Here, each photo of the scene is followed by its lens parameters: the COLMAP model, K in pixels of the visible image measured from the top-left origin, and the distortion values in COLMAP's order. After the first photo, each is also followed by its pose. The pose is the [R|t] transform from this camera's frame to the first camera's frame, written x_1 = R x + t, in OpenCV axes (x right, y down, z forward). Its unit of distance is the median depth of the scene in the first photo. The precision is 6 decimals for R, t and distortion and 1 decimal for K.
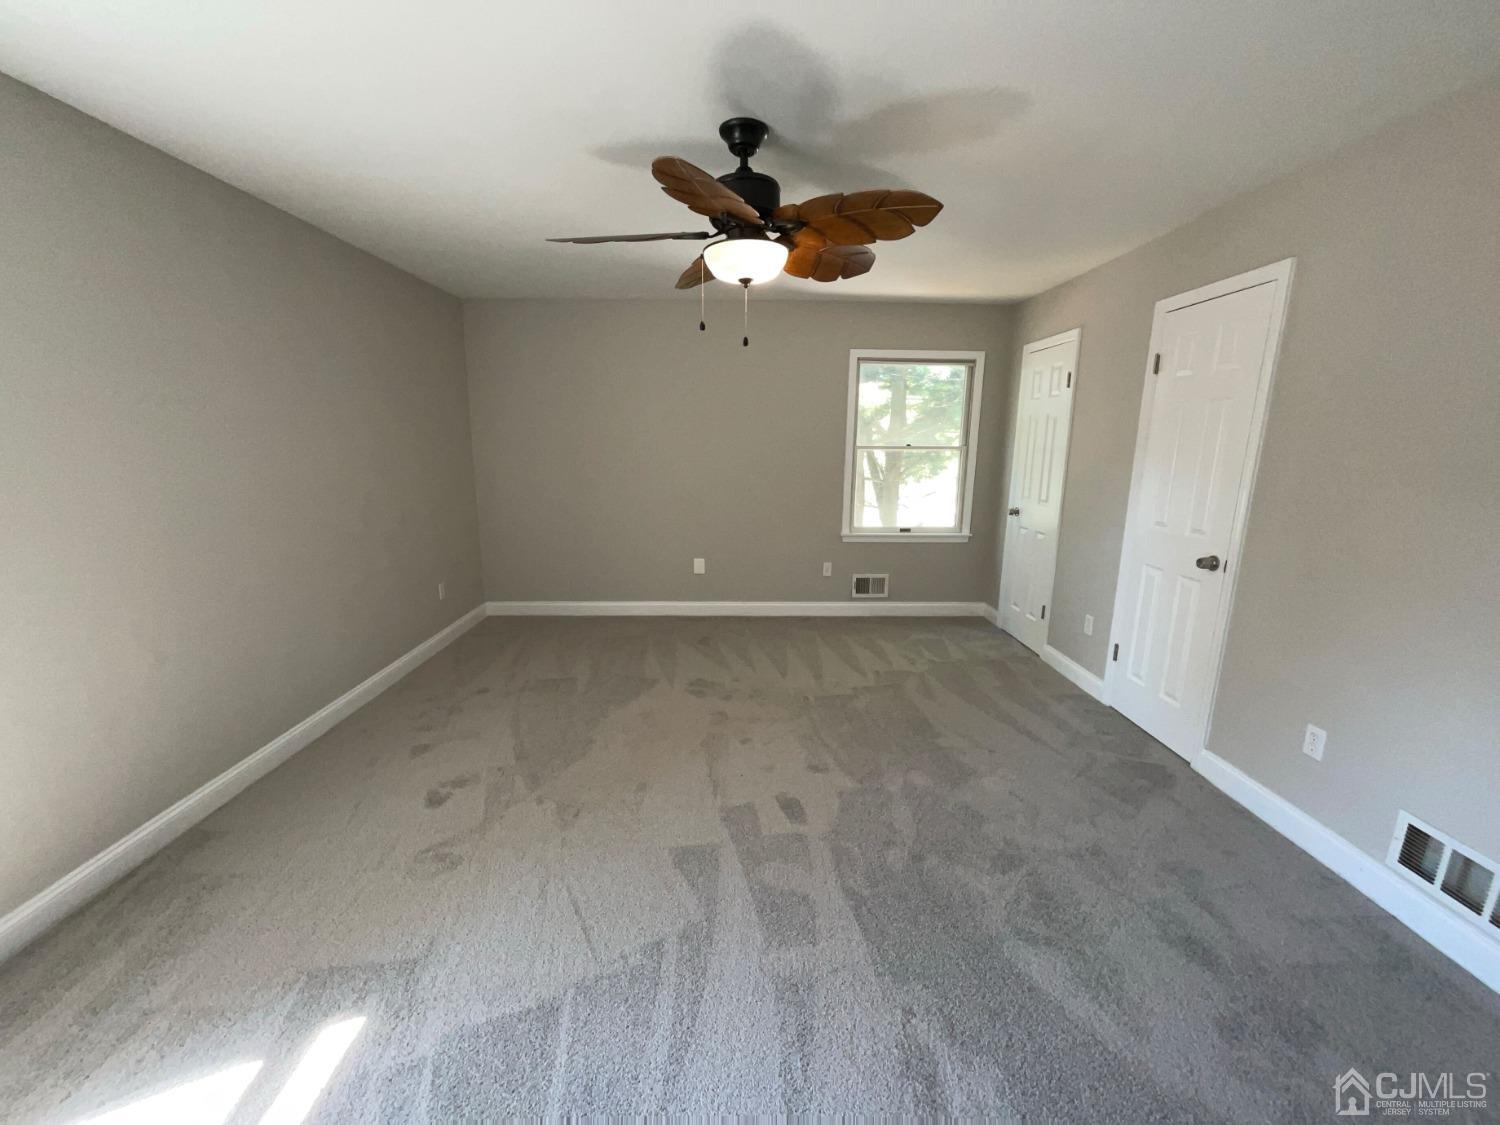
lens RADIAL K [[600.8, 0, 750.0], [0, 600.8, 562.5], [0, 0, 1]] dist [0.001362, 0.000127]
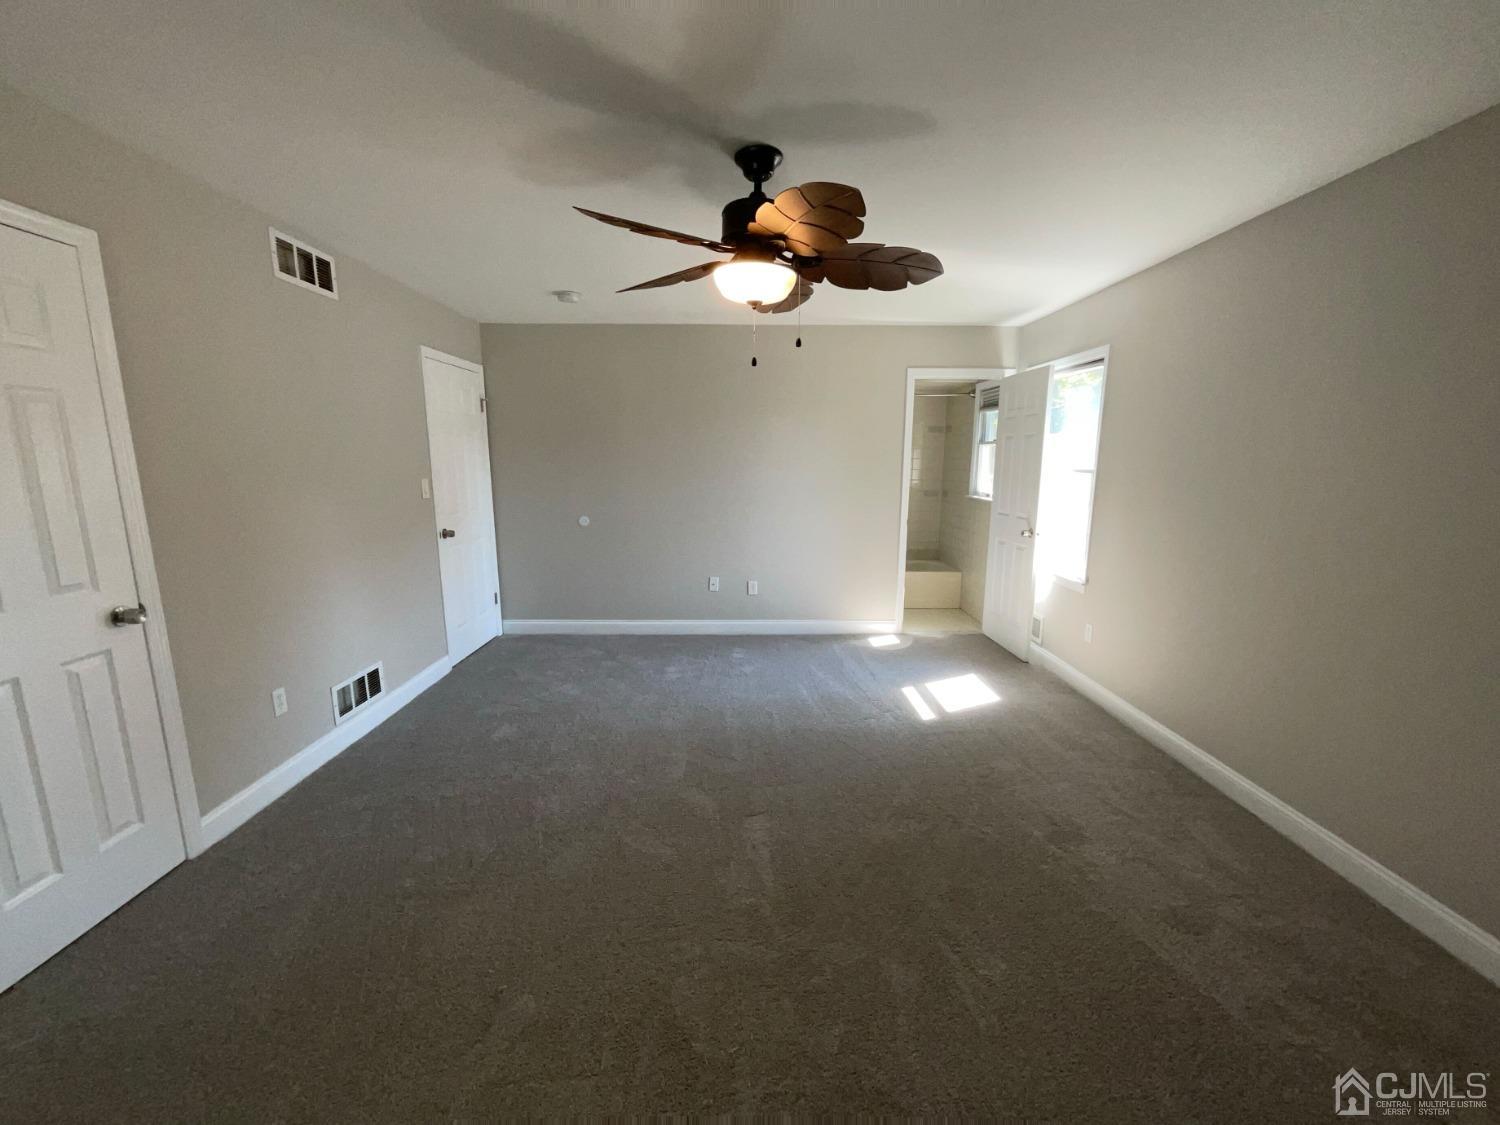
lens RADIAL K [[592.9, 0, 750.0], [0, 592.9, 562.5], [0, 0, 1]] dist [-0.000870, -0.000069]
pose [[-0.999862, -0.013627, 0.009508, -0.013862], [-0.009117, 0.928297, 0.371727, -0.435731], [-0.013892, 0.371589, -0.928293, 2.106199]]
